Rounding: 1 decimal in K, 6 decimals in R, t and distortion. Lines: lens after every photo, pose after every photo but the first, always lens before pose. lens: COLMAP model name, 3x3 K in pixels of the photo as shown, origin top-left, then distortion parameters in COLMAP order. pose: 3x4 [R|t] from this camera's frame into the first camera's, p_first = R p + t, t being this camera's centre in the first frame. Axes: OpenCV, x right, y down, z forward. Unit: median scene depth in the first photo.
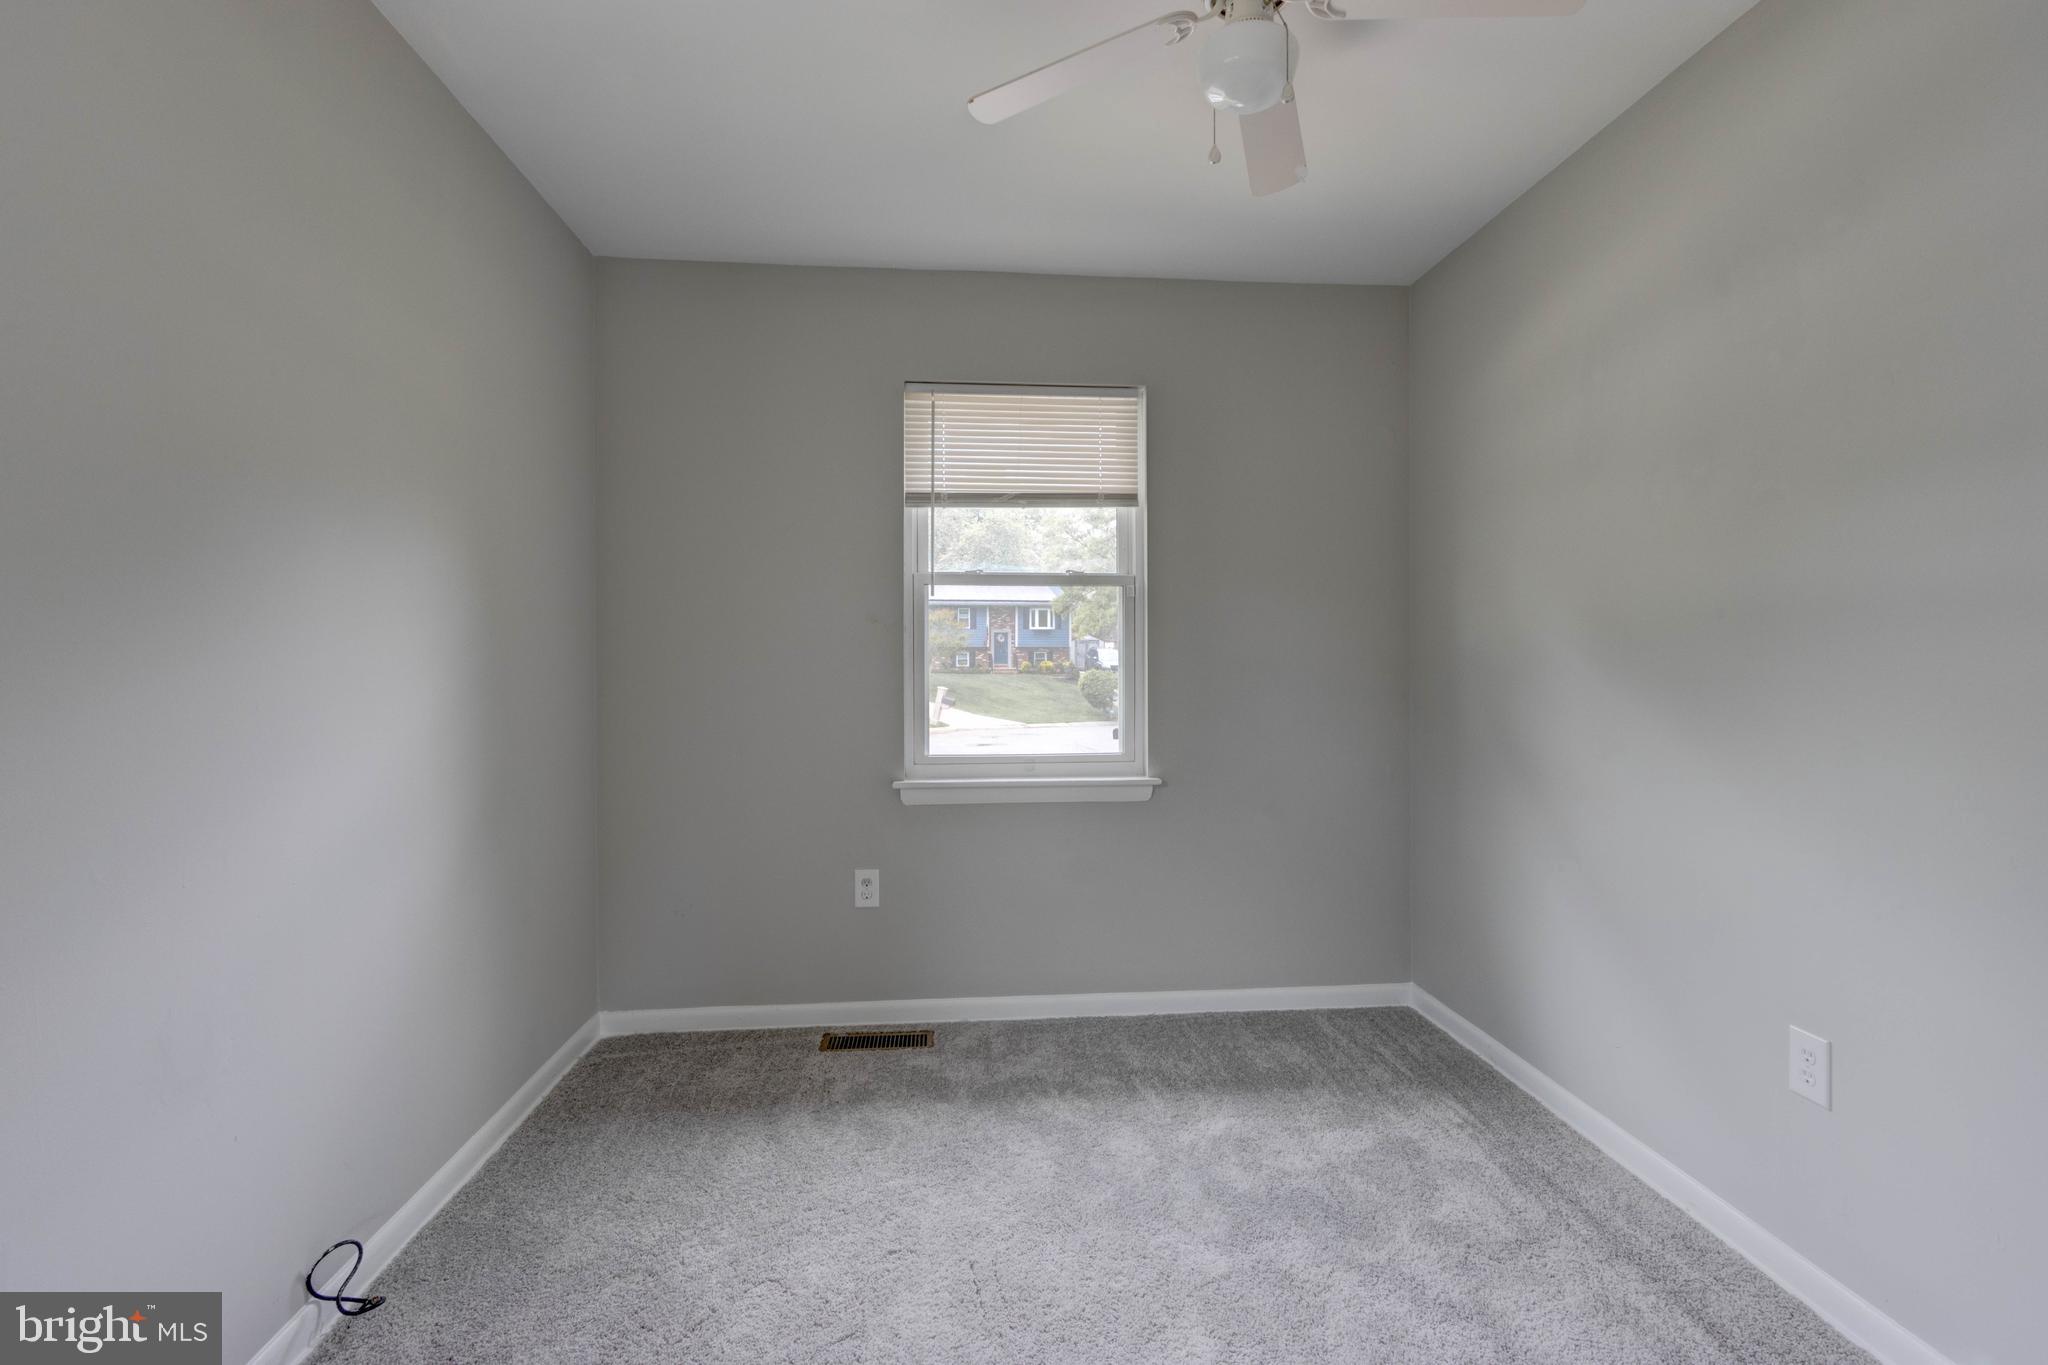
lens RADIAL K [[932.2, 0, 1026.7], [0, 932.2, 679.6], [0, 0, 1]] dist [0.003714, -0.002044]
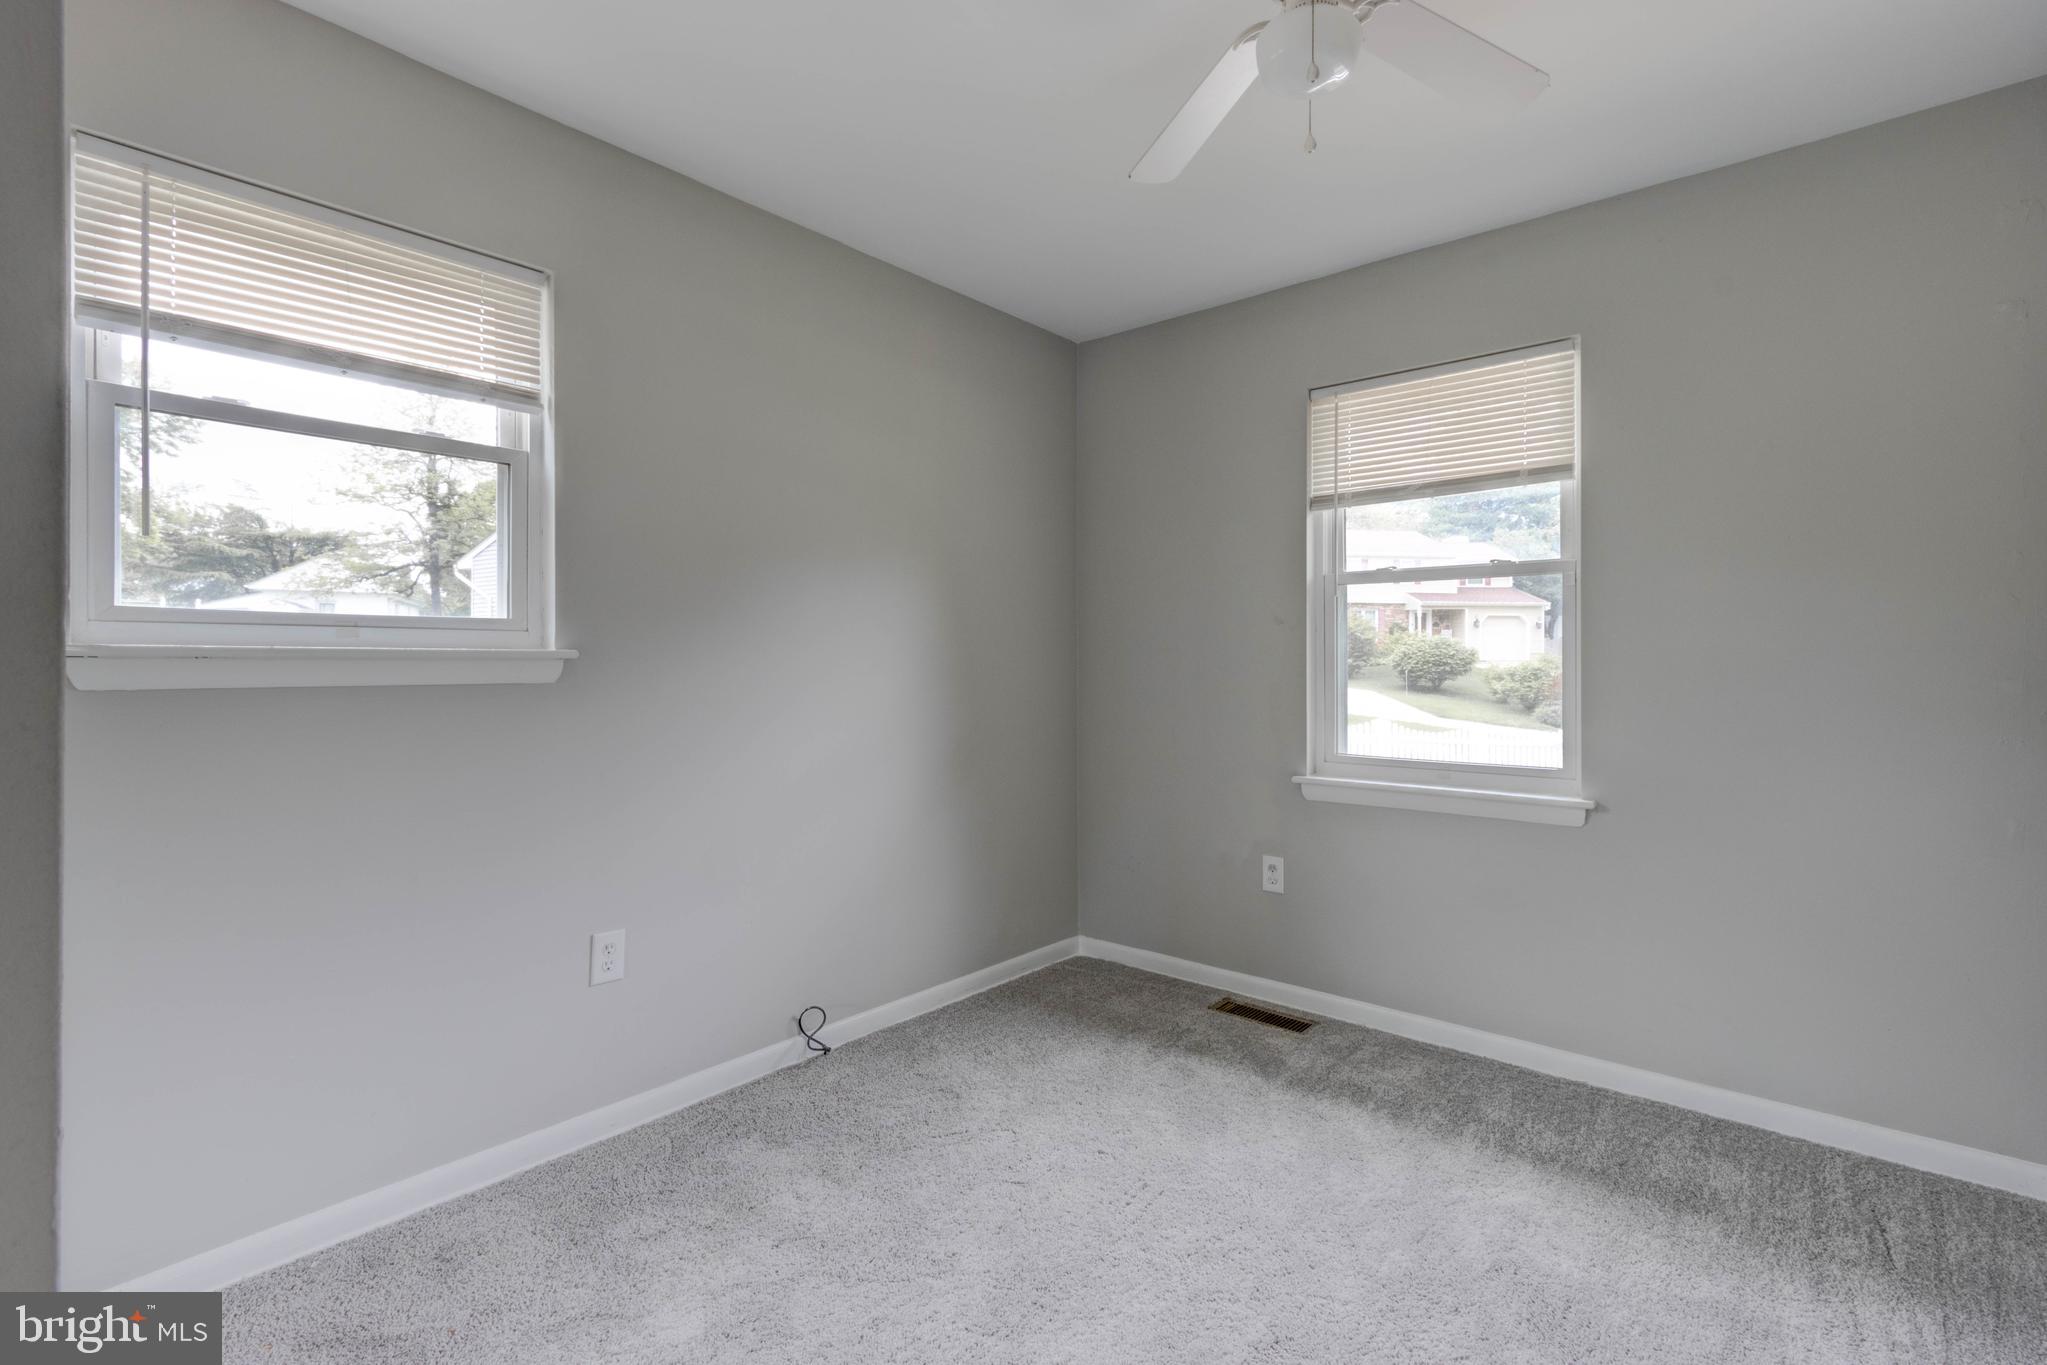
lens RADIAL K [[931.7, 0, 1024.0], [0, 931.7, 677.9], [0, 0, 1]] dist [0.003714, -0.002044]
pose [[0.695707, 0.013724, -0.718195, 0.401627], [-0.014505, 0.999882, 0.005056, -0.001123], [0.718179, 0.006900, 0.695824, 0.055831]]
